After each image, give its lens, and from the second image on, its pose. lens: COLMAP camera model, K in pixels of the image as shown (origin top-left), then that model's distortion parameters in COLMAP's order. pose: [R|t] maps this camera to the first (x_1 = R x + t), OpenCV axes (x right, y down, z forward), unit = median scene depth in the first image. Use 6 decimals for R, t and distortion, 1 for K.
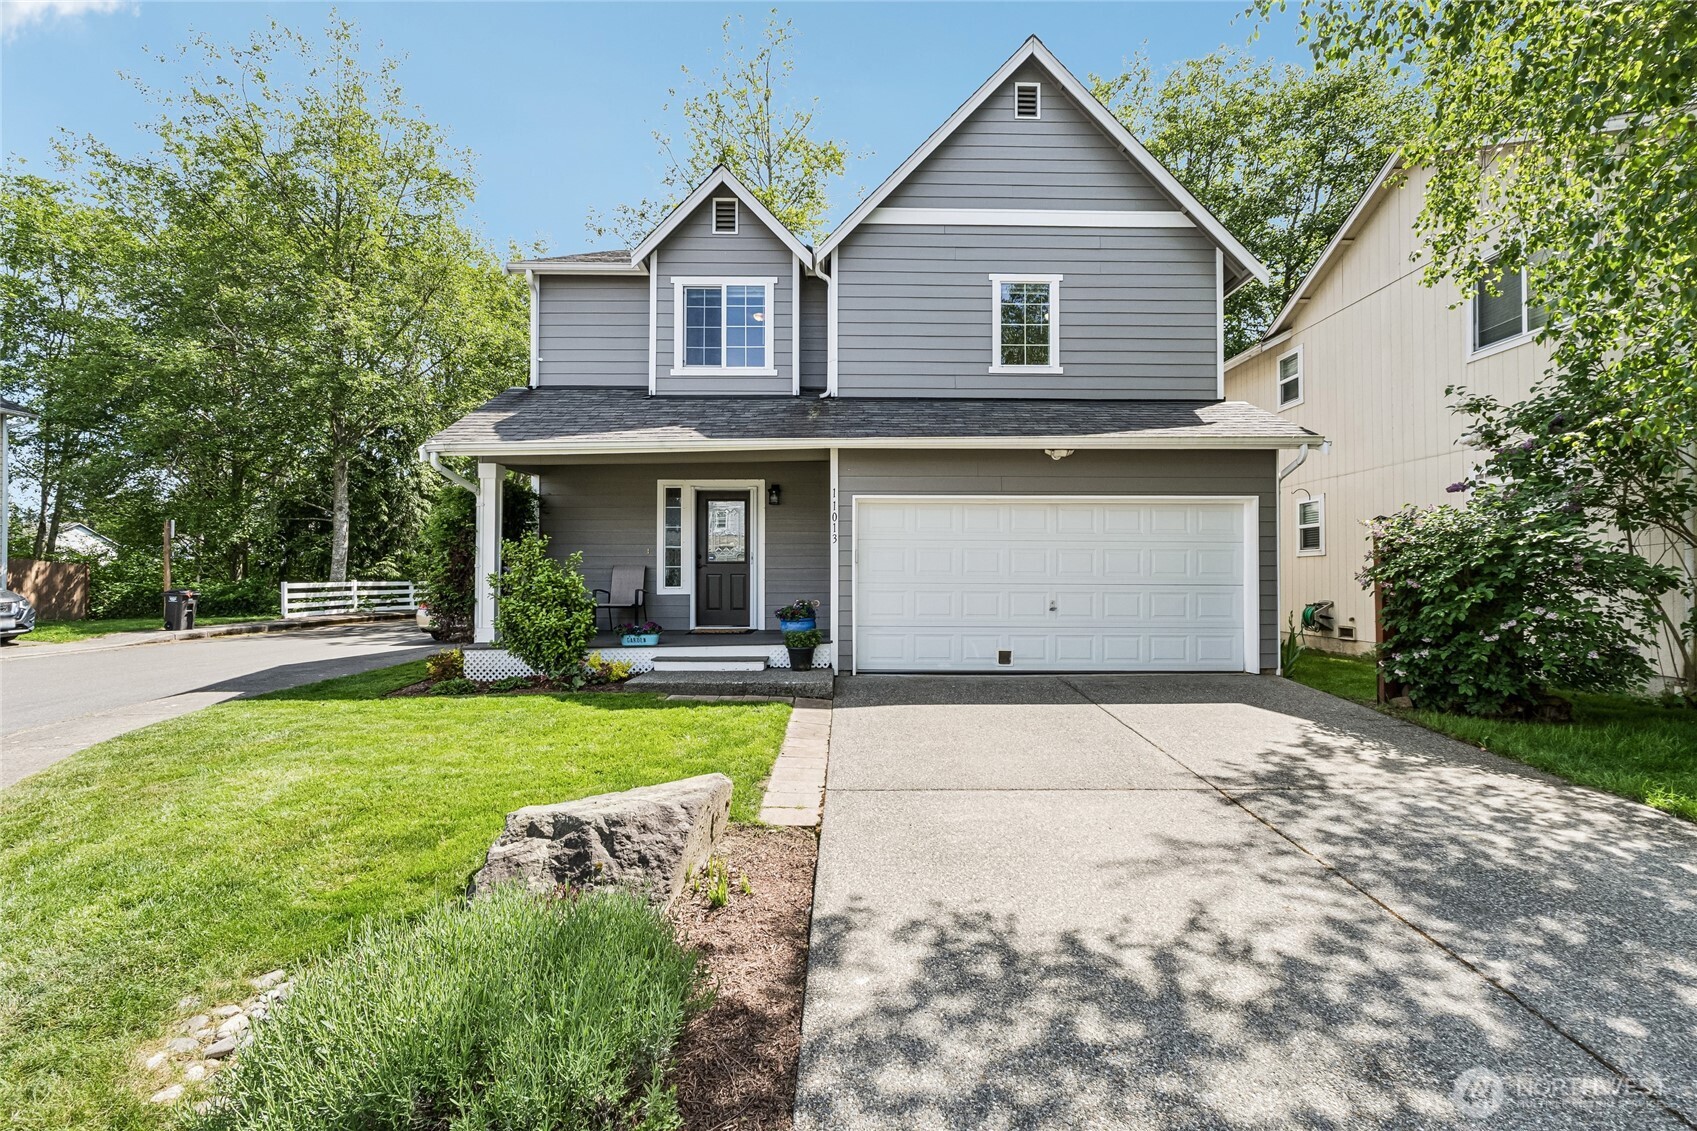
lens RADIAL K [[696.9, 0, 851.9], [0, 696.9, 579.2], [0, 0, 1]] dist [-0.014274, -0.000117]
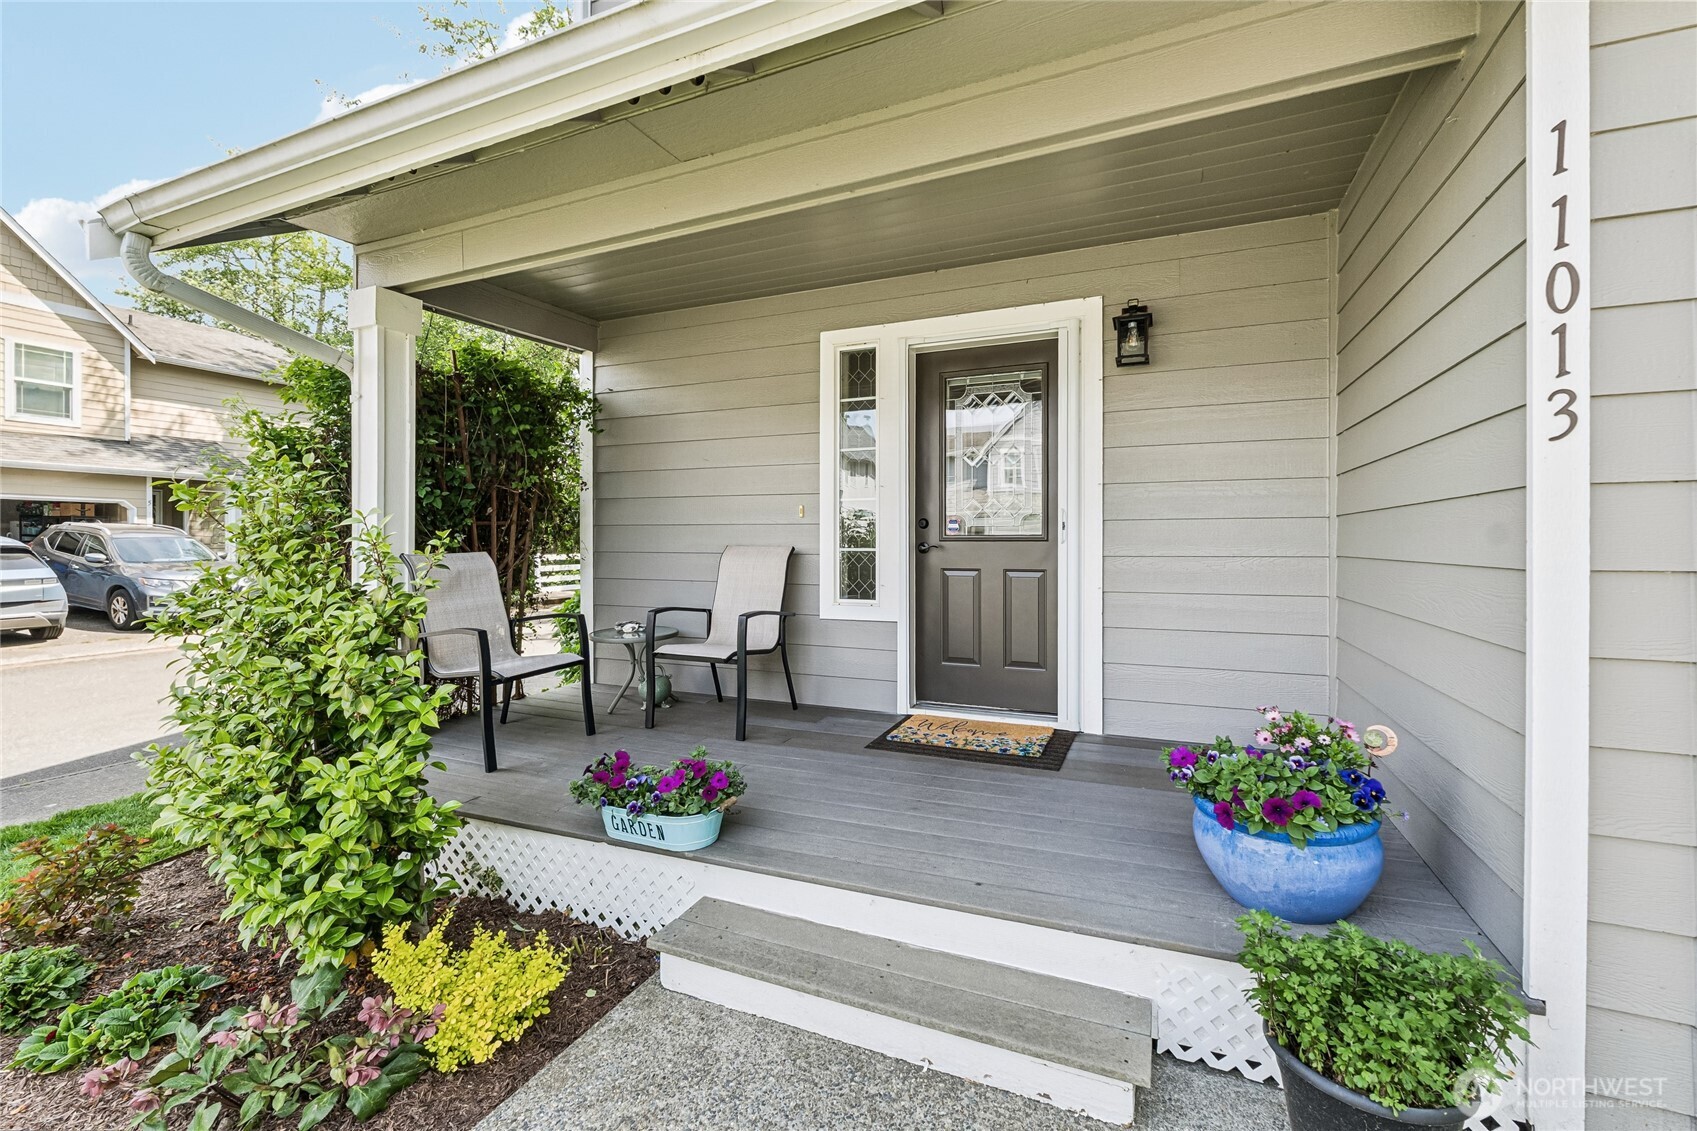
lens RADIAL K [[707.8, 0, 852.9], [0, 707.8, 544.9], [0, 0, 1]] dist [-0.001356, -0.000125]
pose [[0.908829, 0.003962, -0.417149, -0.104283], [-0.003465, 0.999992, 0.001948, -0.024617], [0.417154, -0.000325, 0.908836, 0.722024]]
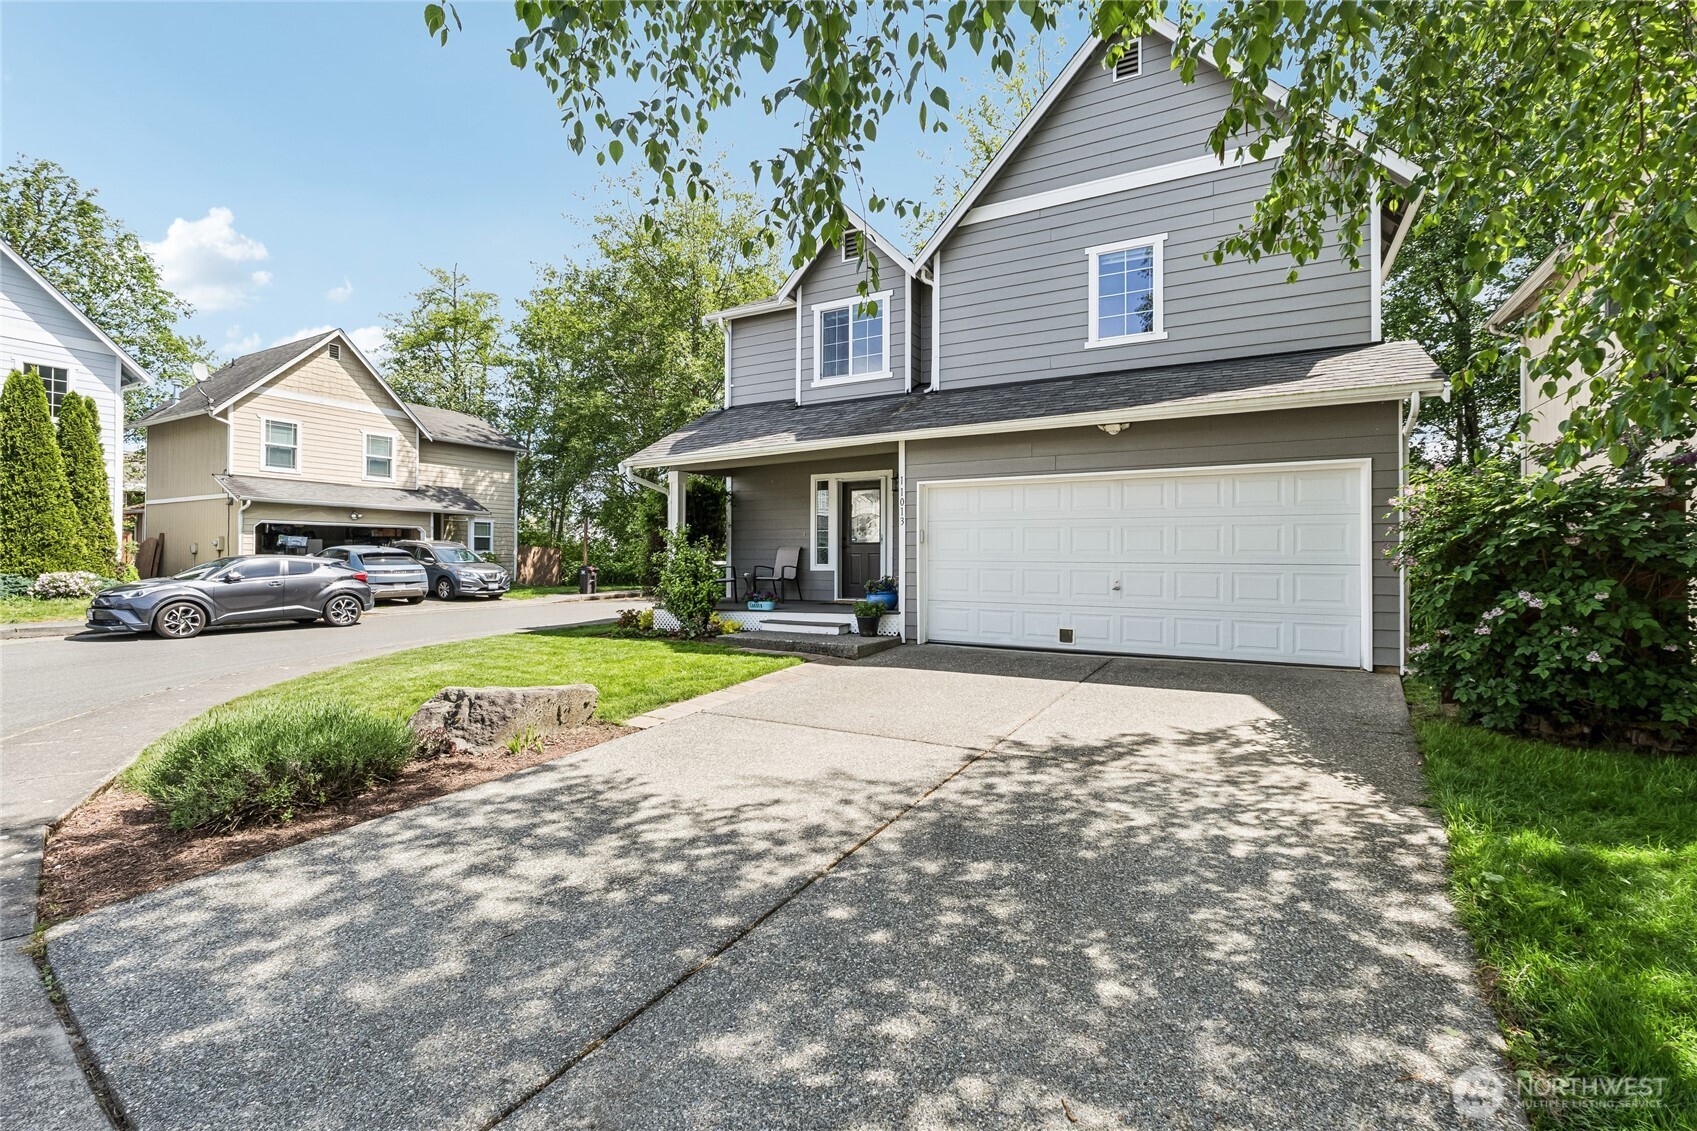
lens RADIAL K [[704.1, 0, 874.2], [0, 704.1, 561.5], [0, 0, 1]] dist [-0.010865, 0.000039]
pose [[0.884401, 0.002477, -0.466721, 0.437602], [-0.000978, 0.999994, 0.003454, 0.002535], [0.466726, -0.002598, 0.884398, -0.025631]]
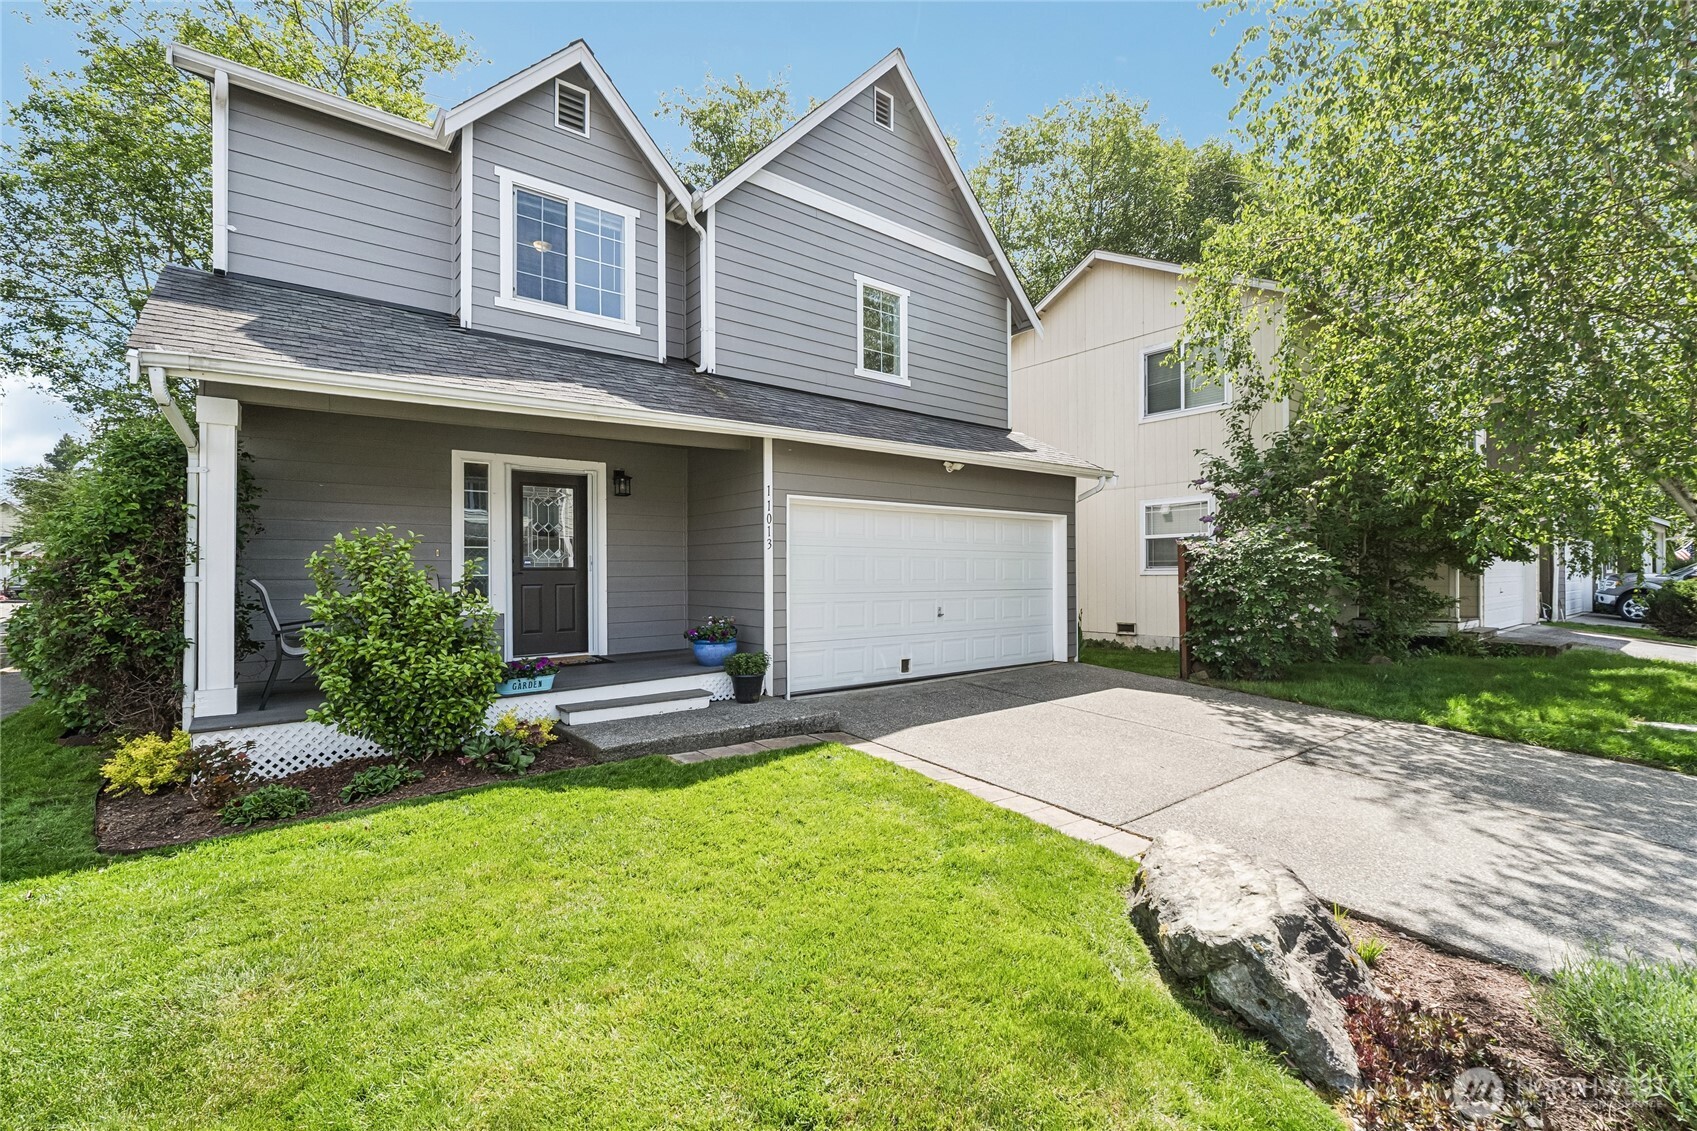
lens RADIAL K [[723.4, 0, 875.0], [0, 723.4, 568.4], [0, 0, 1]] dist [-0.003033, -0.000412]
pose [[0.791150, -0.001468, 0.611620, -0.438840], [0.006954, 0.999954, -0.006595, -0.019811], [-0.611582, 0.009471, 0.791124, 0.201876]]
